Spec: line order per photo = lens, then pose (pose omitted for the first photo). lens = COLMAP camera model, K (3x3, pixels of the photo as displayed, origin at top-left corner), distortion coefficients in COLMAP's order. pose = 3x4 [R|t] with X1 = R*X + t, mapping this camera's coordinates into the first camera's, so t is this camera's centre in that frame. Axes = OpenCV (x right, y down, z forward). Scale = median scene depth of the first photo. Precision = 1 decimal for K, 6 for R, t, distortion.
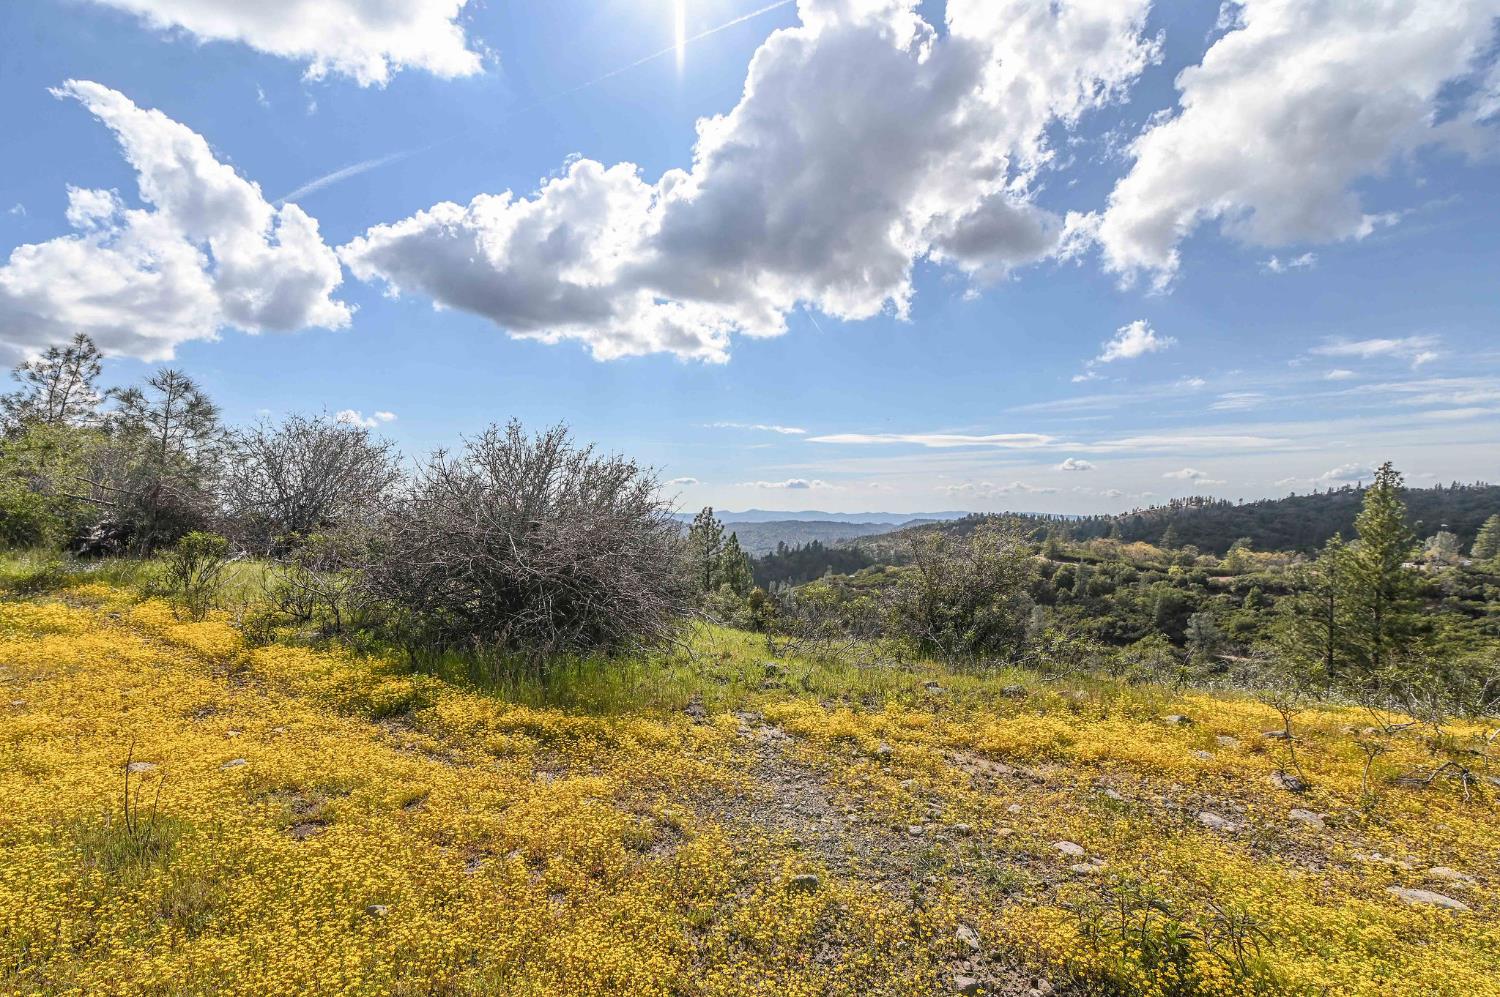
lens RADIAL K [[648.9, 0, 734.4], [0, 648.9, 493.9], [0, 0, 1]] dist [-0.005542, -0.004609]
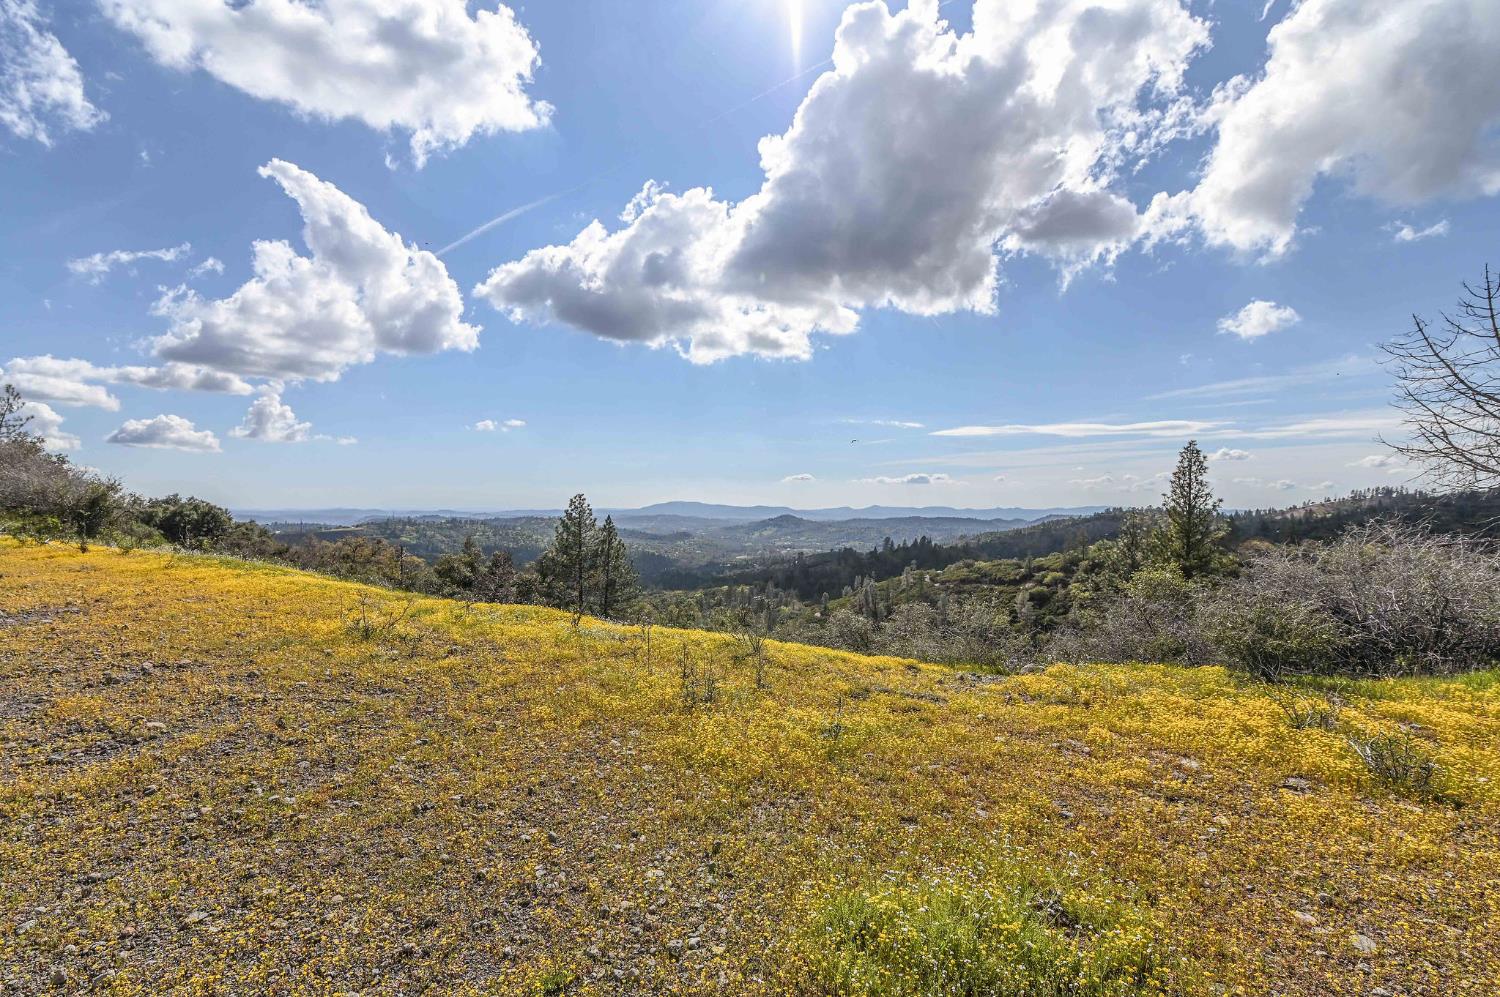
lens RADIAL K [[648.9, 0, 754.4], [0, 648.9, 498.9], [0, 0, 1]] dist [-0.005542, -0.004609]
pose [[0.984296, -0.008200, -0.176333, 0.700132], [0.010641, 0.999860, 0.012906, -0.009308], [0.176202, -0.014580, 0.984246, -0.295047]]
